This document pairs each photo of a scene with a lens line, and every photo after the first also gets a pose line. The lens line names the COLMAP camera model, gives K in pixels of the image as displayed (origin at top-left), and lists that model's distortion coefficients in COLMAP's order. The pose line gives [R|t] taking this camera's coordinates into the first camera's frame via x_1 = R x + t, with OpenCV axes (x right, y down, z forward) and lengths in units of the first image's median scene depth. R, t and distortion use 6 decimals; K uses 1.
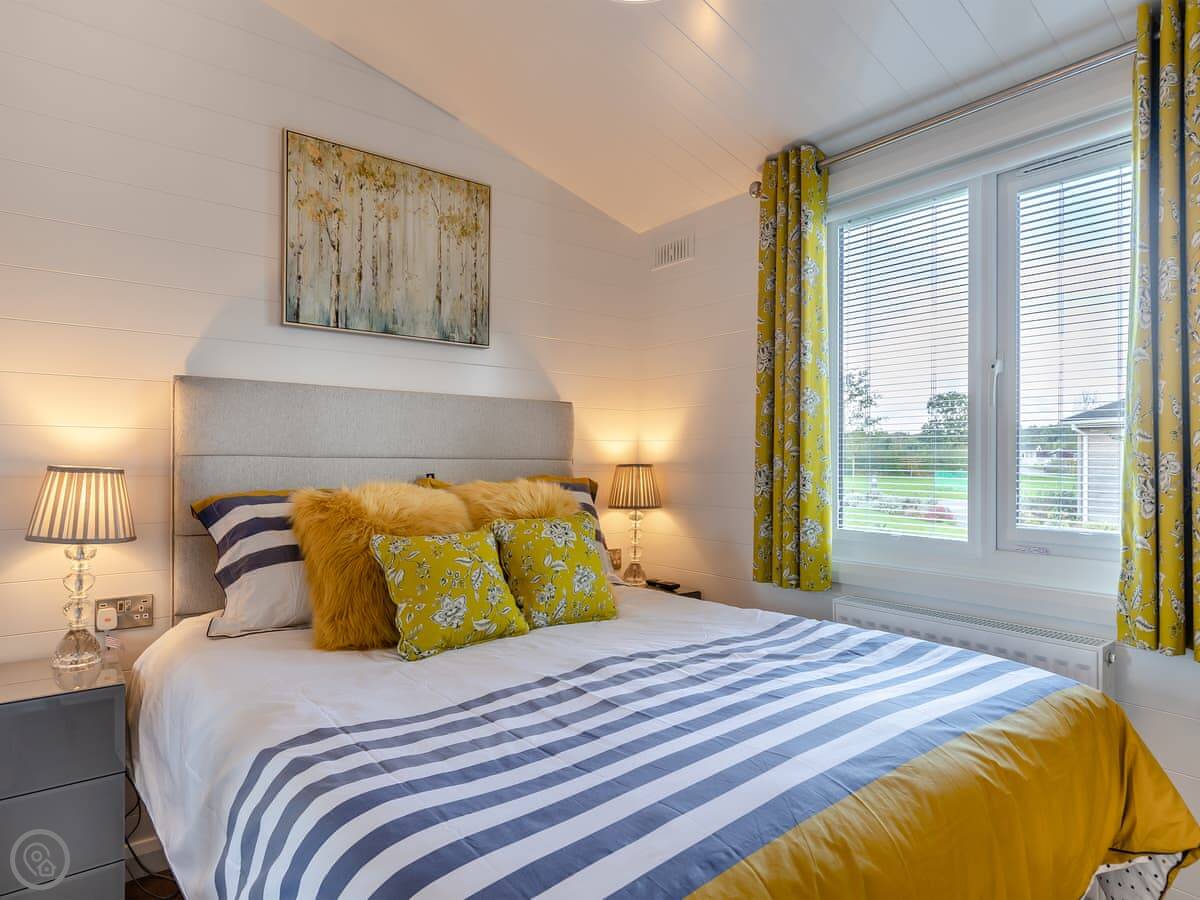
lens RADIAL K [[690.6, 0, 600.0], [0, 690.6, 450.0], [0, 0, 1]] dist [0.002046, -0.000094]
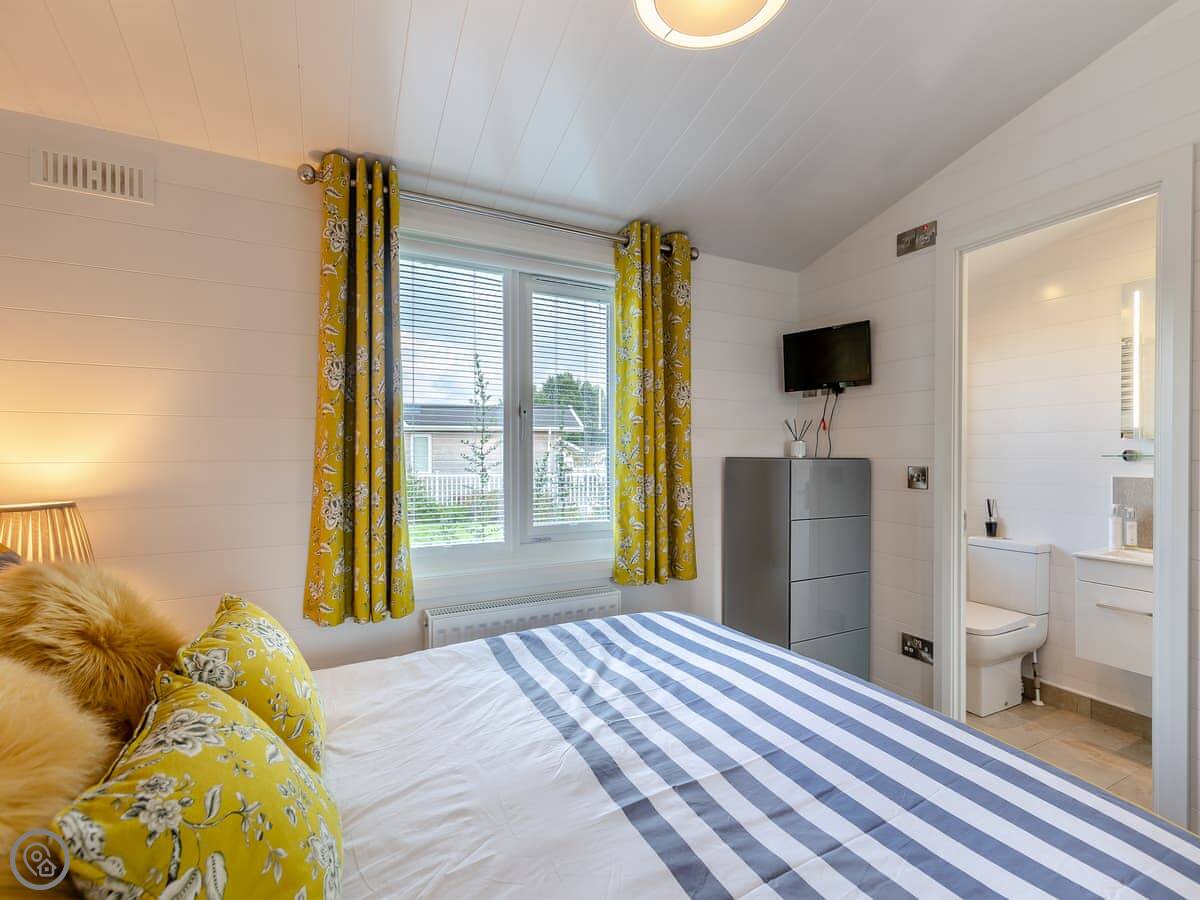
lens RADIAL K [[538.3, 0, 609.3], [0, 538.3, 458.4], [0, 0, 1]] dist [0.004083, 0.000222]
pose [[0.196307, -0.004170, 0.980534, -0.457682], [-0.005187, 0.999973, 0.005291, -0.037425], [-0.980529, -0.006124, 0.196280, 0.635825]]
